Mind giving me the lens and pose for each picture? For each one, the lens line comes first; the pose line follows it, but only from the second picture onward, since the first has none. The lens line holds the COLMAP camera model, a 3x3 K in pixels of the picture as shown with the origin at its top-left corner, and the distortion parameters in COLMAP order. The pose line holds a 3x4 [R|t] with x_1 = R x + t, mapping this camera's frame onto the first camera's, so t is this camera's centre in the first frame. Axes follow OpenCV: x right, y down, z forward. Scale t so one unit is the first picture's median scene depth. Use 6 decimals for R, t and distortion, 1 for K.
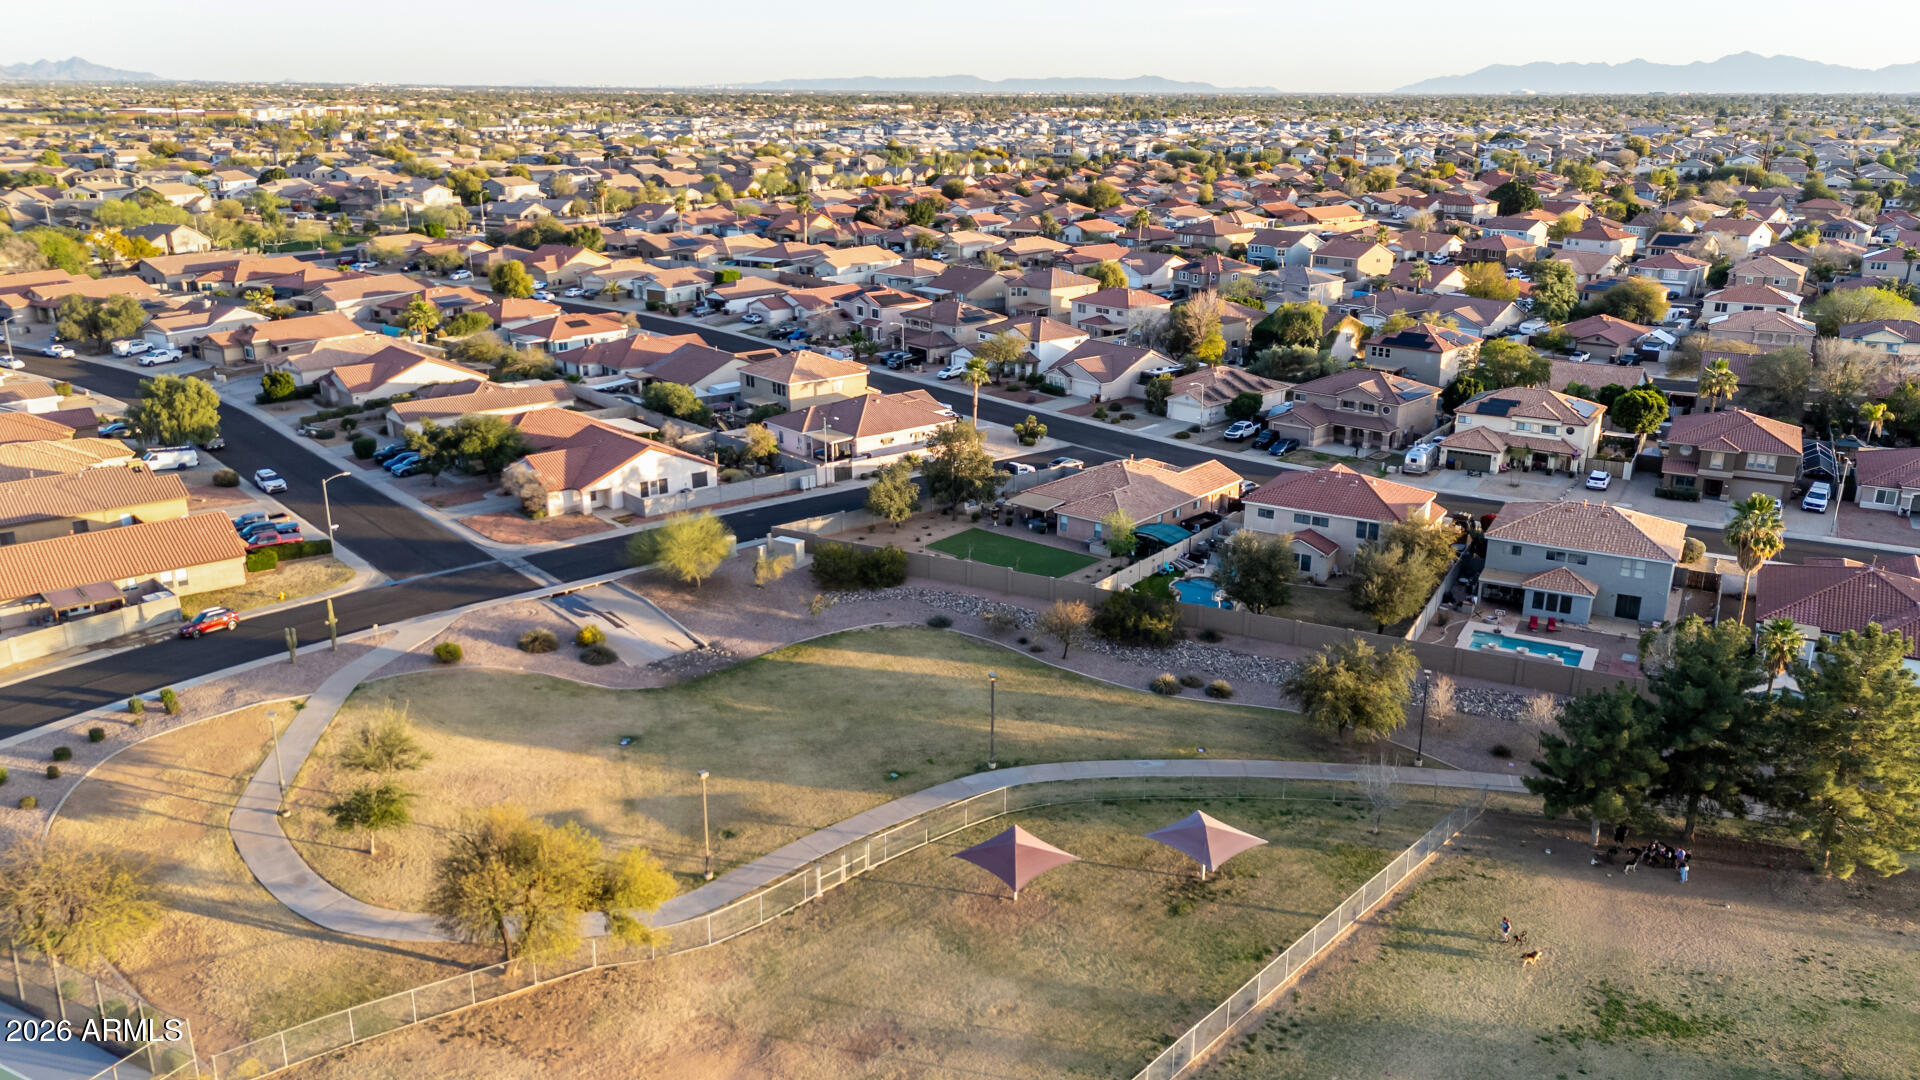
lens RADIAL K [[1428.8, 0, 964.3], [0, 1428.8, 554.7], [0, 0, 1]] dist [0.062336, -0.059968]
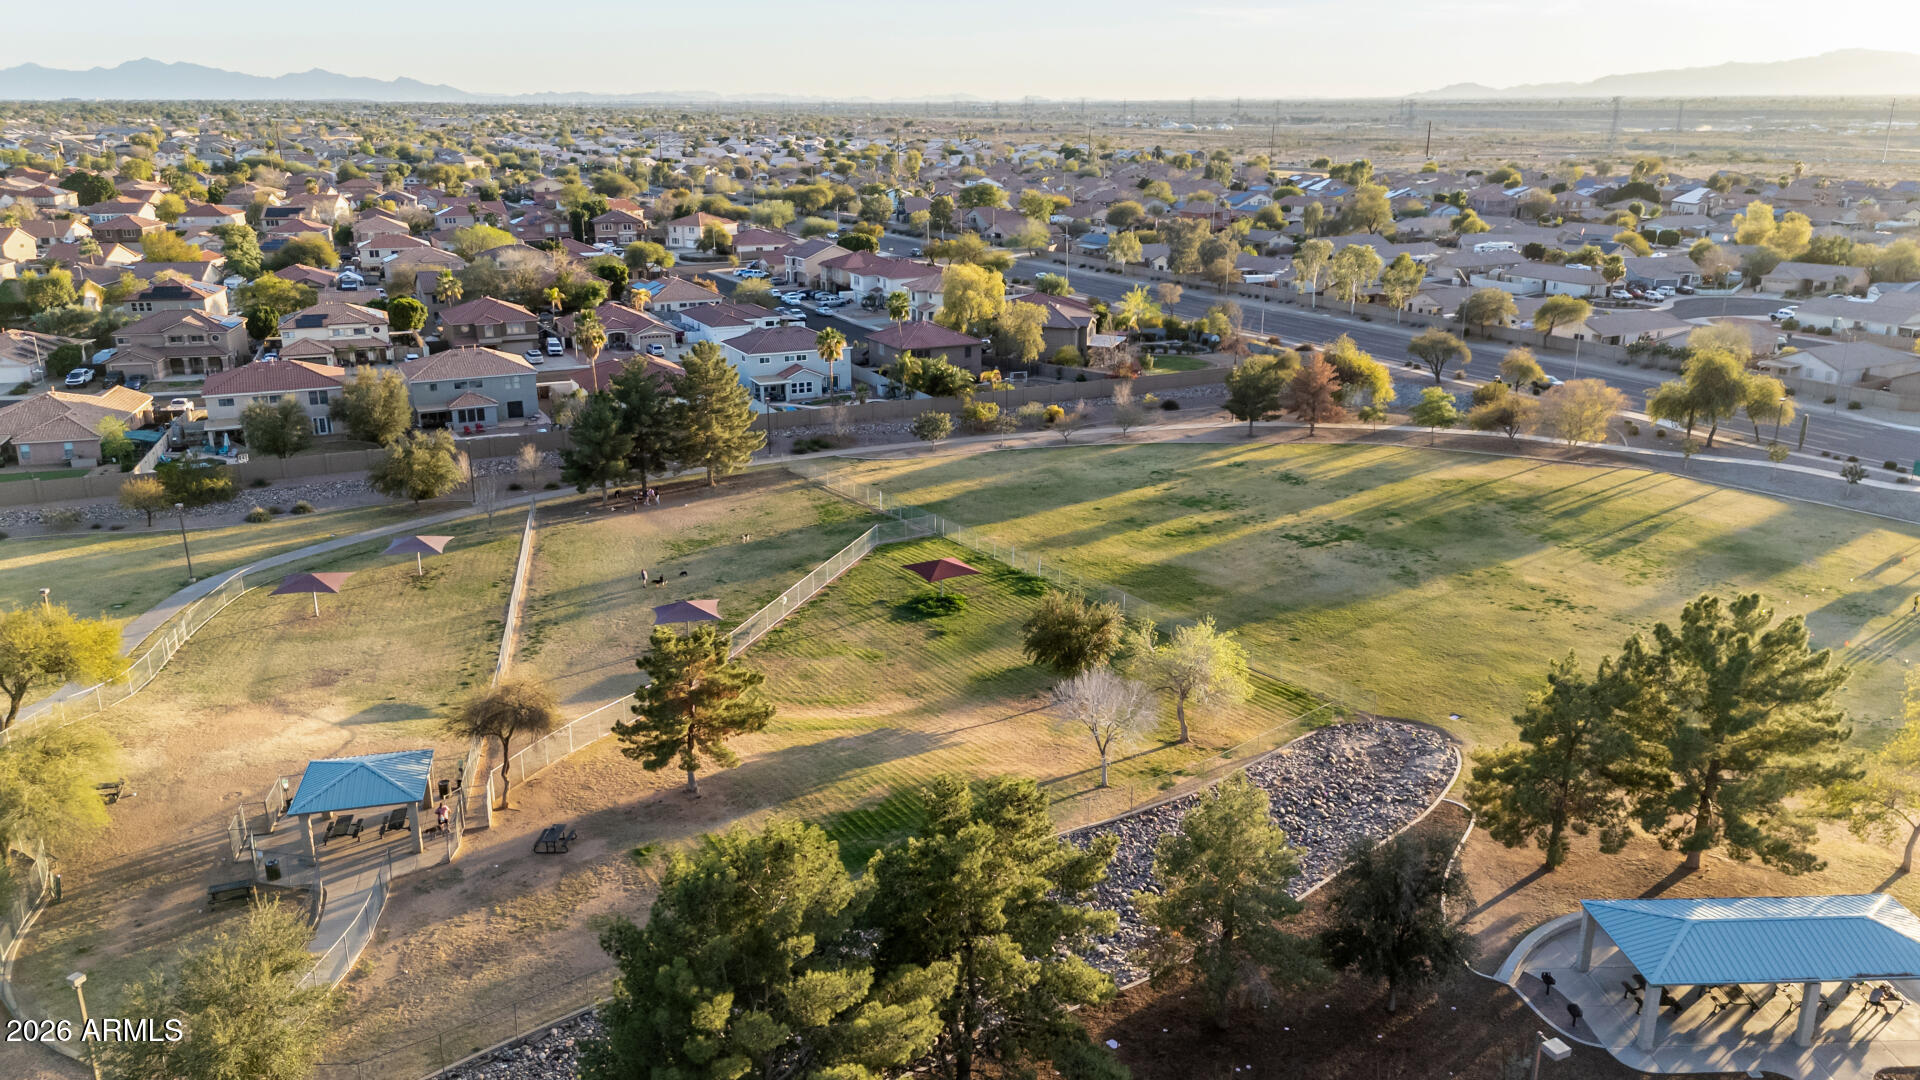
lens RADIAL K [[1428.8, 0, 964.8], [0, 1428.8, 567.1], [0, 0, 1]] dist [0.062336, -0.059968]
pose [[0.575824, -0.259188, 0.775402, -0.340756], [0.255434, 0.957975, 0.130527, 0.085840], [-0.776646, 0.122904, 0.617831, -0.185387]]
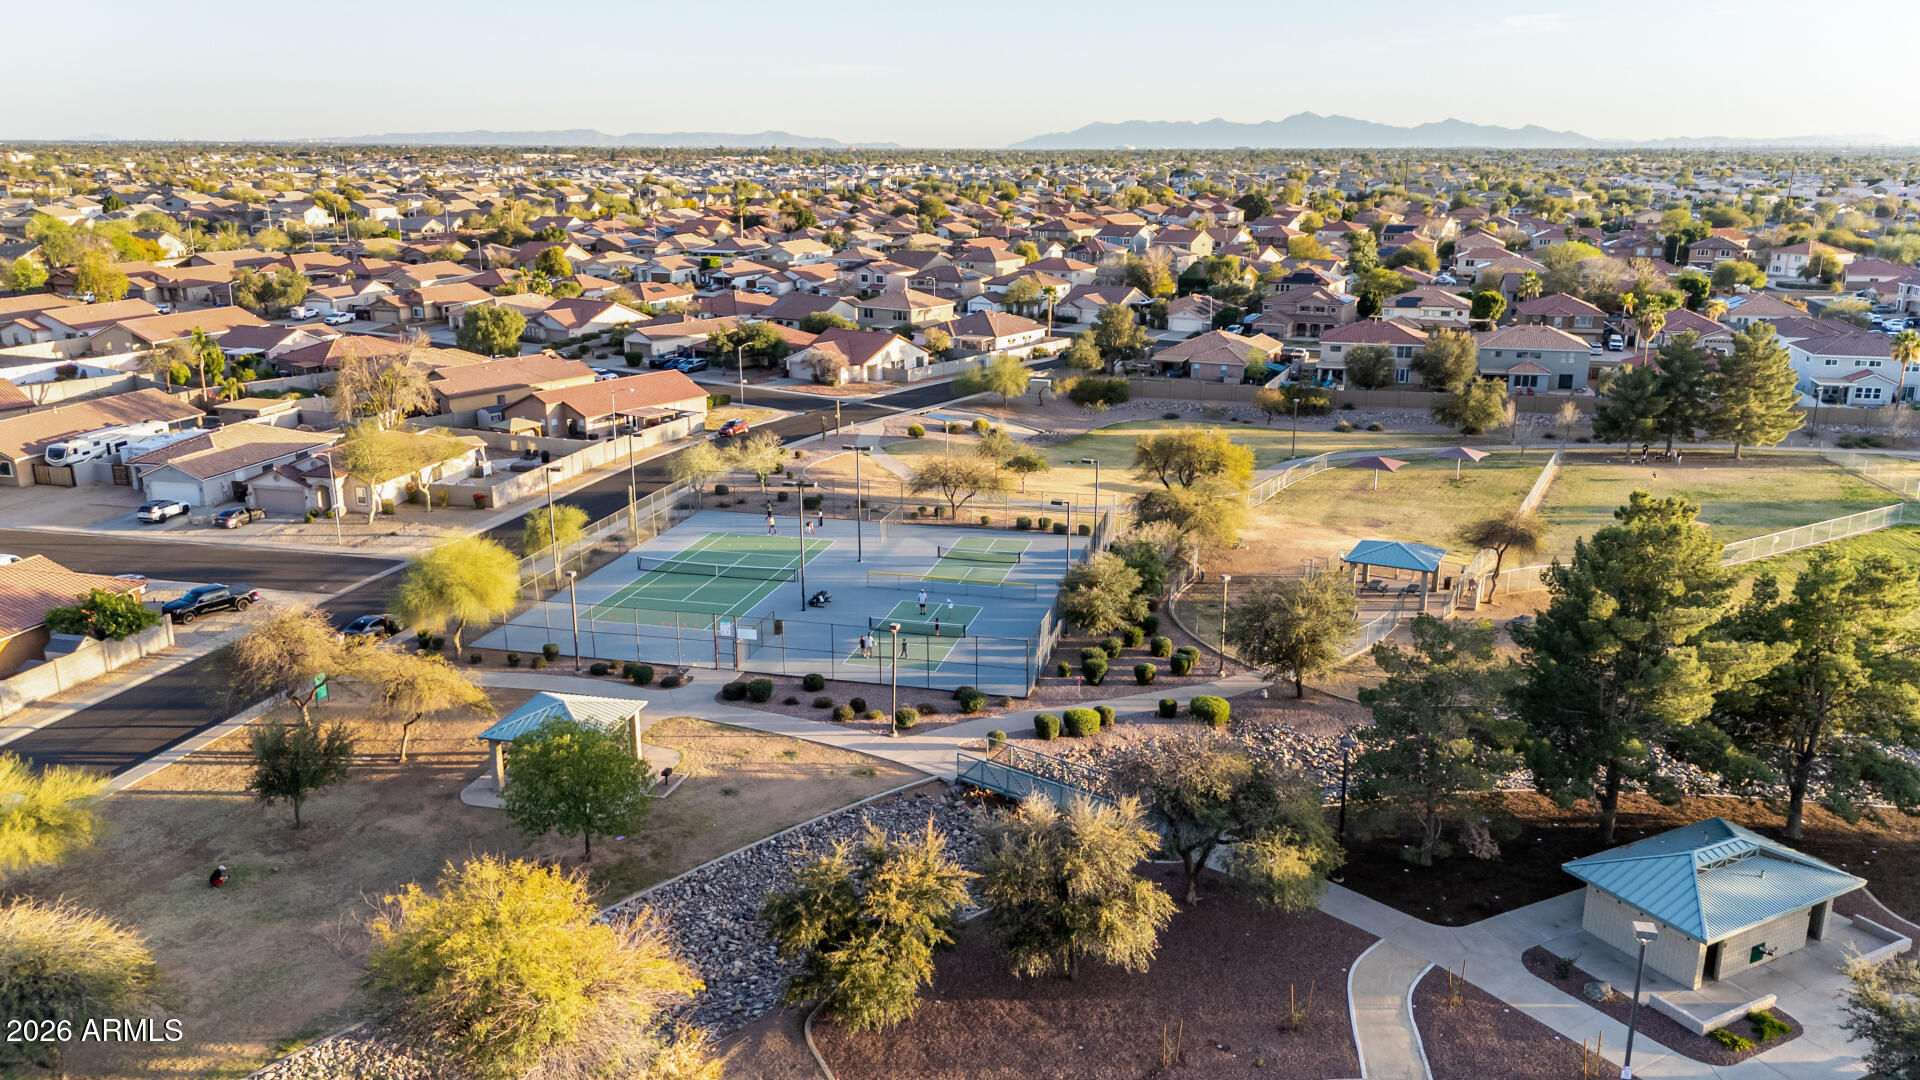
lens RADIAL K [[1428.8, 0, 987.9], [0, 1428.8, 556.6], [0, 0, 1]] dist [0.062336, -0.059968]
pose [[0.966650, -0.075288, 0.244783, -0.448883], [0.083245, 0.996279, -0.022311, 0.162117], [-0.242192, 0.041944, 0.969321, -0.327884]]
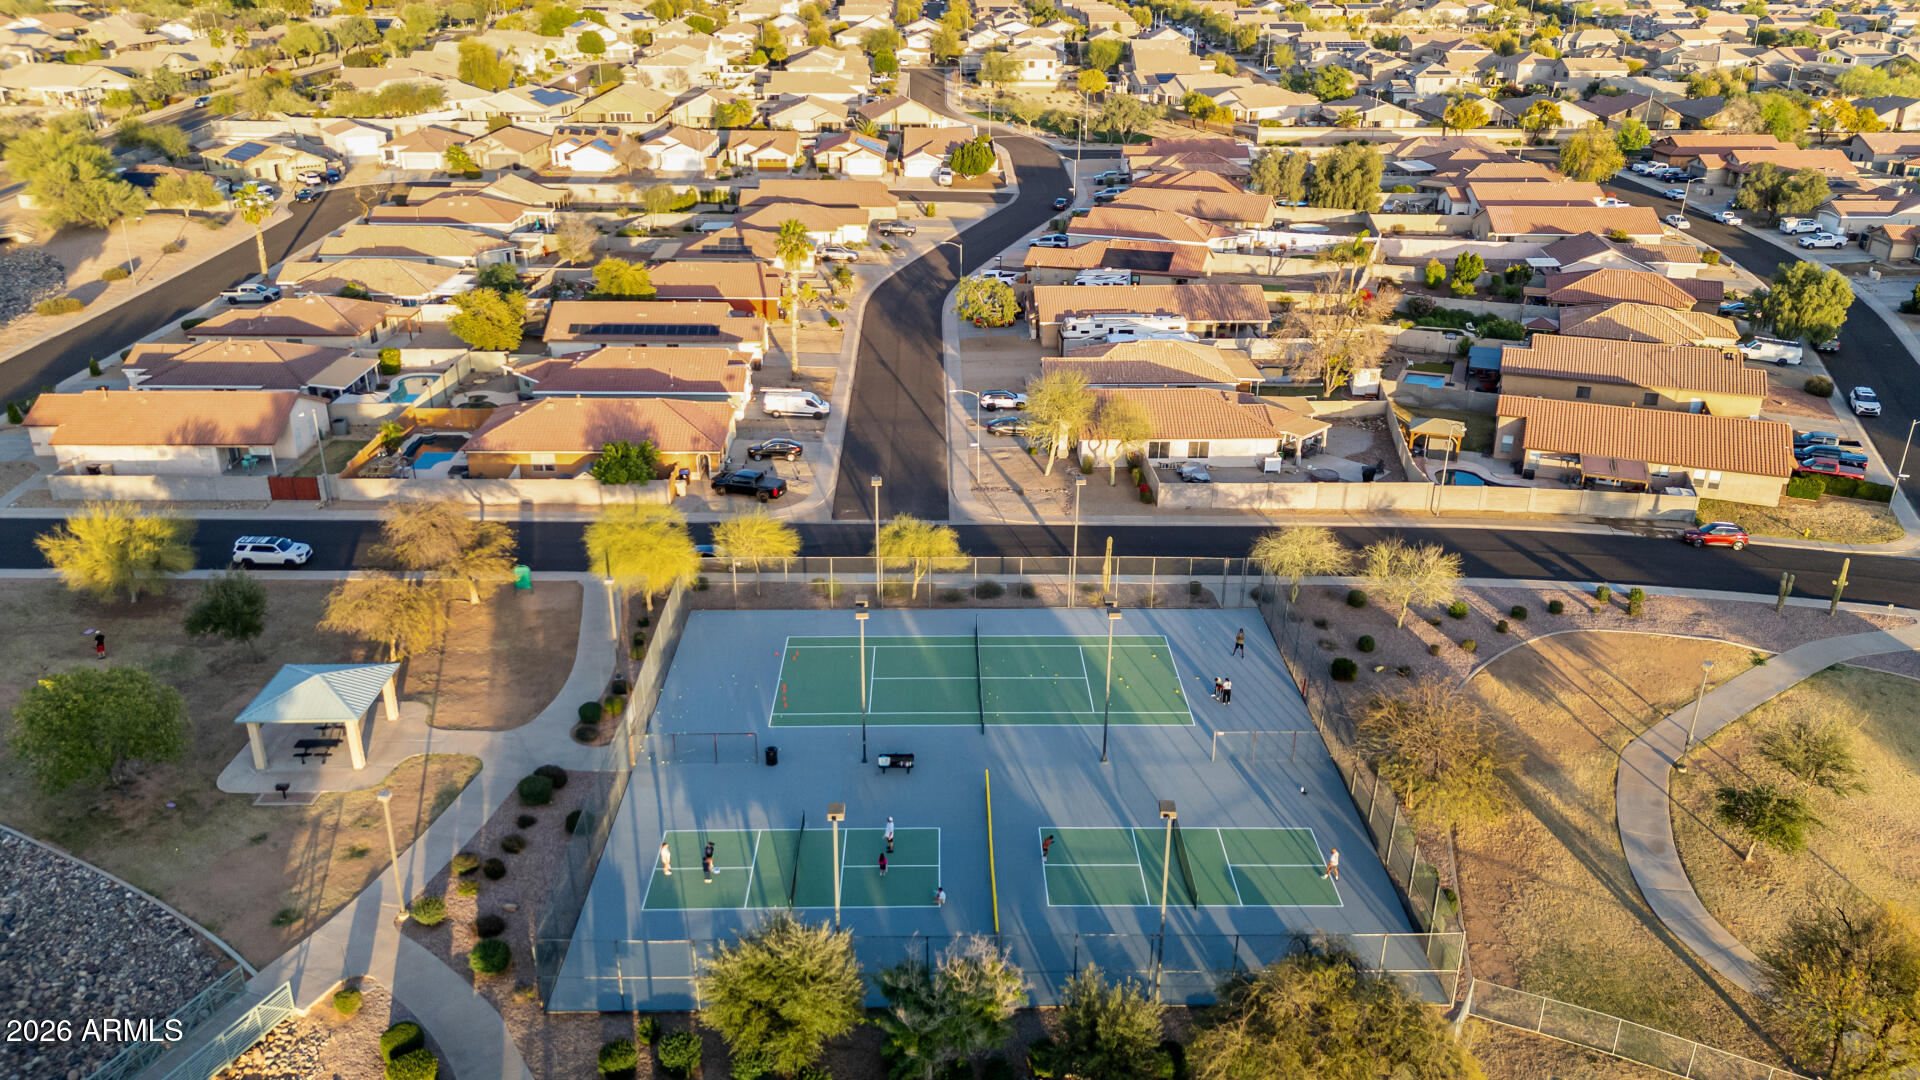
lens RADIAL K [[1428.8, 0, 967.8], [0, 1428.8, 550.7], [0, 0, 1]] dist [0.062336, -0.059968]
pose [[0.488380, 0.345547, -0.801300, -0.003298], [-0.276836, 0.932176, 0.233258, -0.019796], [0.827555, 0.107911, 0.550916, 0.058838]]
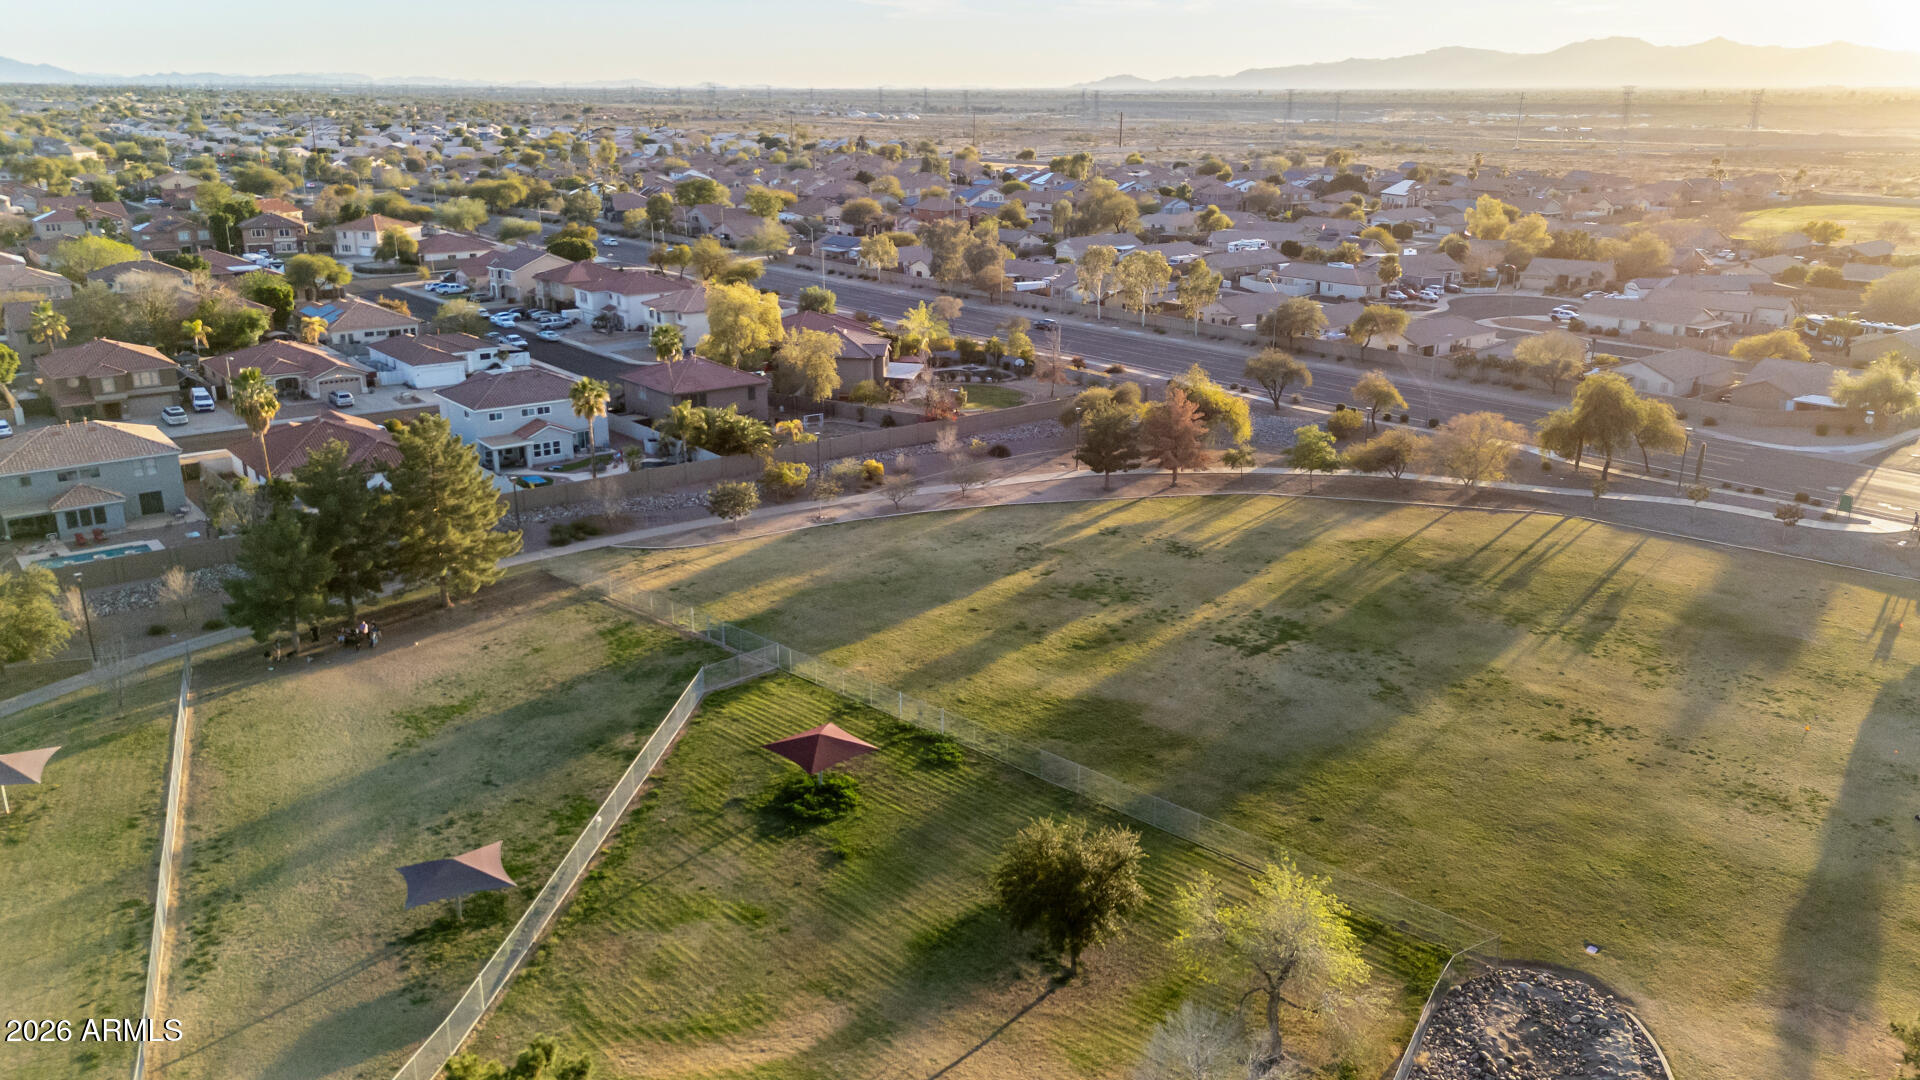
lens RADIAL K [[1428.8, 0, 967.2], [0, 1428.8, 545.9], [0, 0, 1]] dist [0.062336, -0.059968]
pose [[0.390205, -0.283658, 0.875944, -0.200020], [0.280703, 0.942720, 0.180238, 0.031324], [-0.876895, 0.175550, 0.447478, -0.021606]]
